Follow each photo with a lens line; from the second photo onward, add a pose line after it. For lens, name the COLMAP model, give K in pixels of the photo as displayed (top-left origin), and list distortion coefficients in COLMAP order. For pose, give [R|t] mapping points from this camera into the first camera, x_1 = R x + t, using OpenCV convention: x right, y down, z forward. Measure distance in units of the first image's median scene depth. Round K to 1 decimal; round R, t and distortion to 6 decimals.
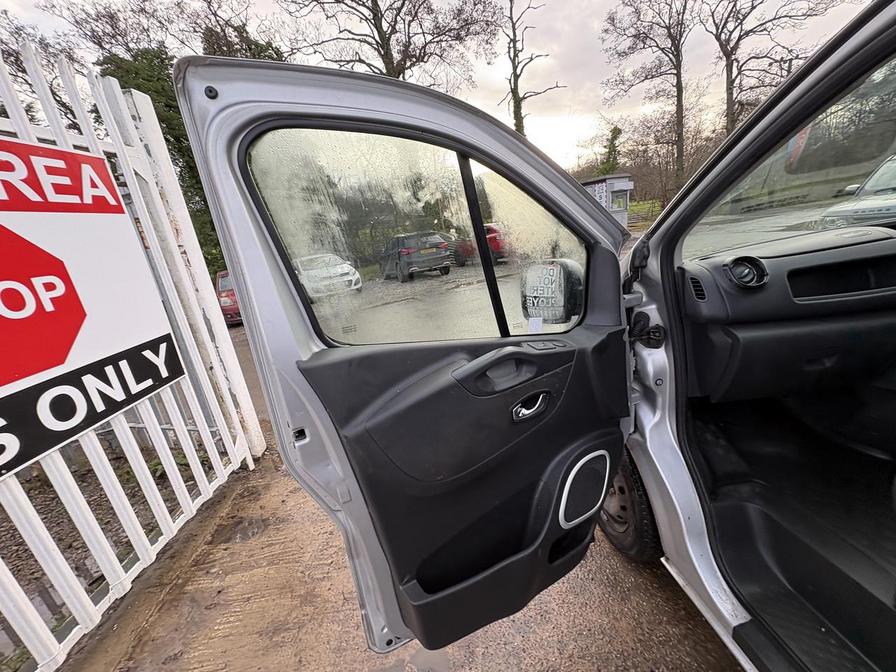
lens RADIAL K [[354.0, 0, 448.2], [0, 354.0, 334.7], [0, 0, 1]] dist [-0.000537, -0.000249]
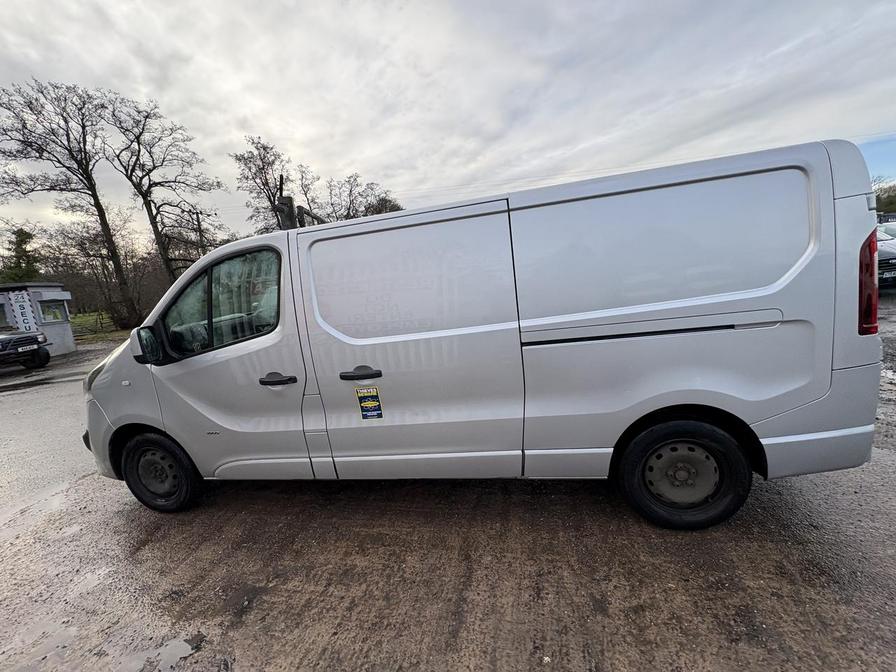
lens RADIAL K [[354.0, 0, 448.2], [0, 354.0, 334.7], [0, 0, 1]] dist [-0.000537, -0.000249]
pose [[0.281670, -0.048254, 0.958297, -0.067432], [0.333816, 0.941273, -0.050721, 0.035736], [-0.899572, 0.334181, 0.281236, -0.080290]]
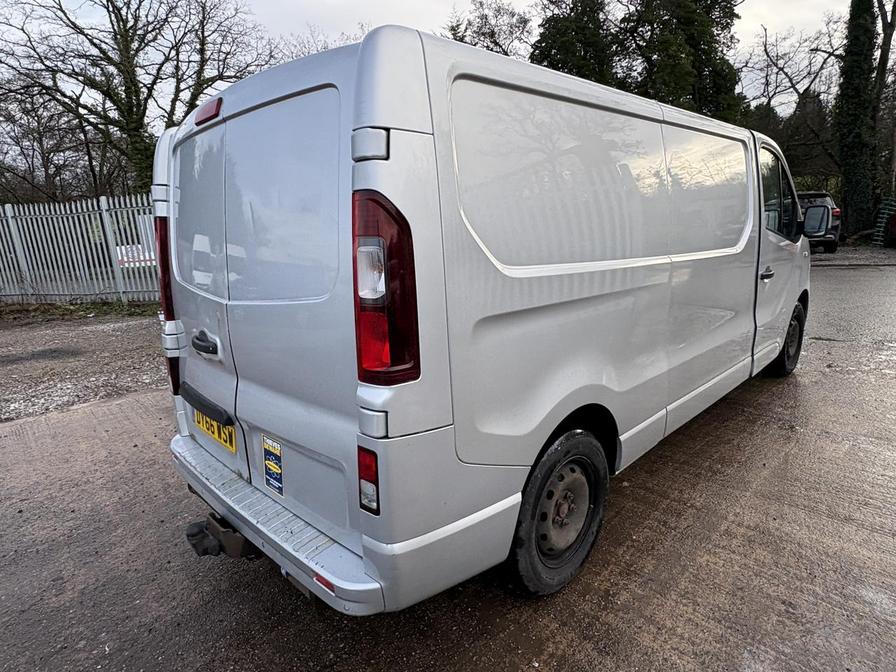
lens RADIAL K [[518.2, 0, 449.3], [0, 518.2, 335.9], [0, 0, 1]] dist [0.003126, 0.001122]
pose [[0.637586, 0.274033, -0.719993, 0.231916], [-0.252275, 0.957333, 0.140965, 0.030747], [0.727902, 0.091758, 0.679514, -0.208365]]
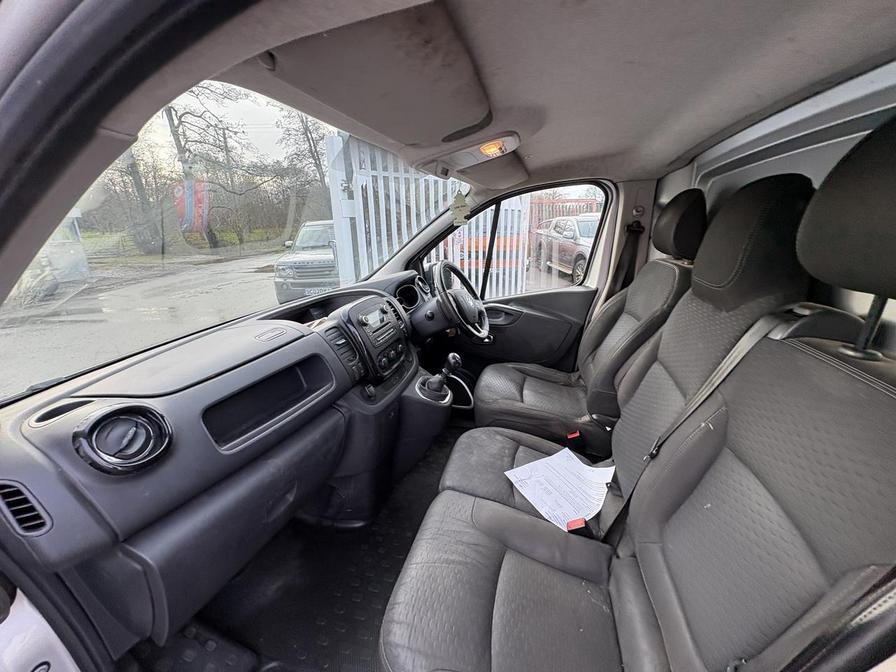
lens RADIAL K [[354.0, 0, 448.2], [0, 354.0, 334.7], [0, 0, 1]] dist [-0.000537, -0.000249]
pose [[0.345057, -0.155190, 0.925663, 0.032819], [0.243968, 0.967166, 0.071205, -0.015269], [-0.906320, 0.201262, 0.371589, 0.019690]]
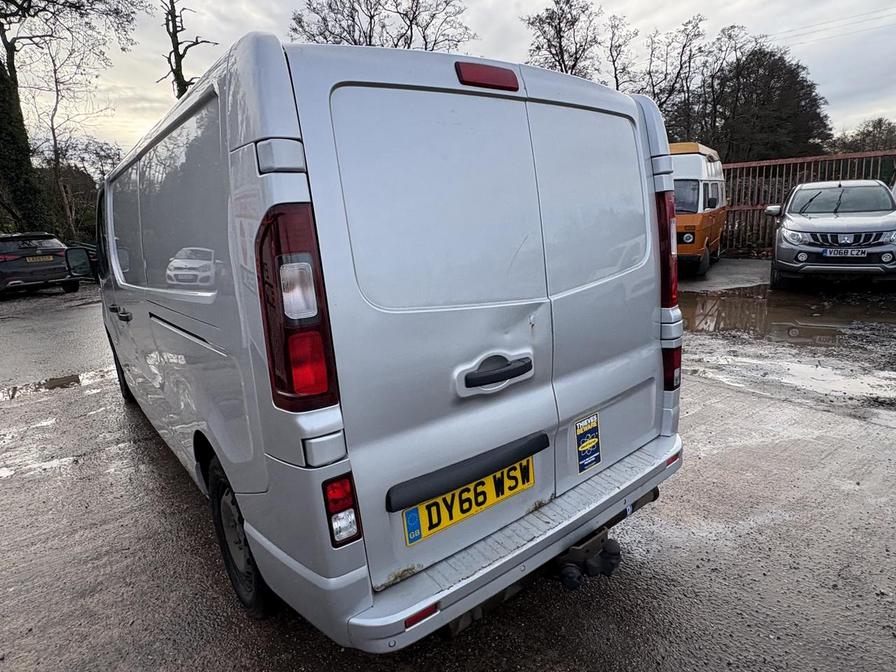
lens RADIAL K [[516.8, 0, 449.3], [0, 516.8, 332.2], [0, 0, 1]] dist [0.000973, 0.000799]
pose [[0.834093, -0.028418, 0.550891, 0.039437], [0.094496, 0.991271, -0.091940, 0.066915], [-0.543469, 0.128744, 0.829498, -0.241239]]
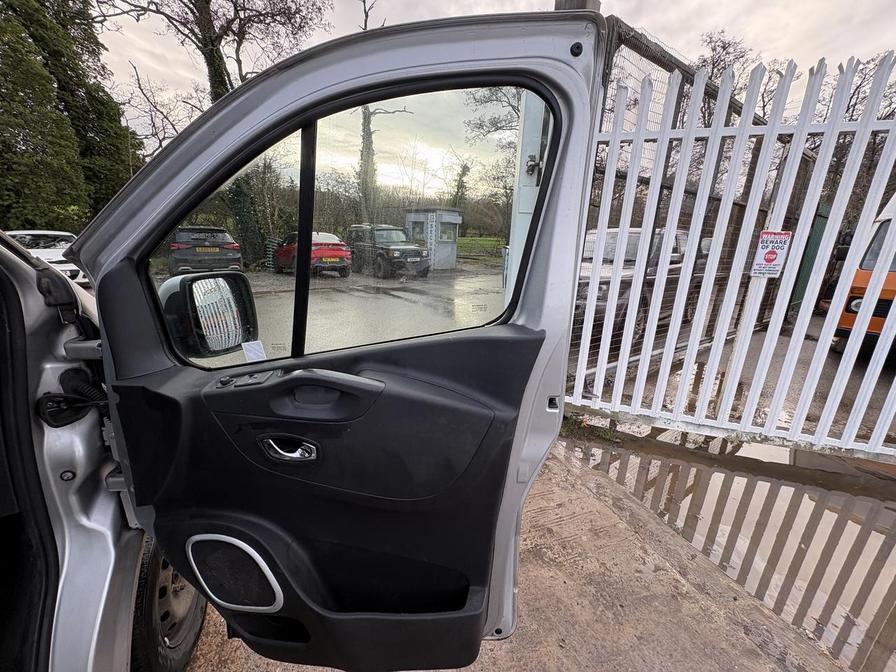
lens RADIAL K [[354.0, 0, 448.2], [0, 354.0, 334.7], [0, 0, 1]] dist [-0.000537, -0.000249]
pose [[0.951025, 0.091986, 0.295111, 0.179494], [-0.082624, 0.995606, -0.044068, -0.028985], [-0.297868, 0.017527, 0.954446, 0.008663]]
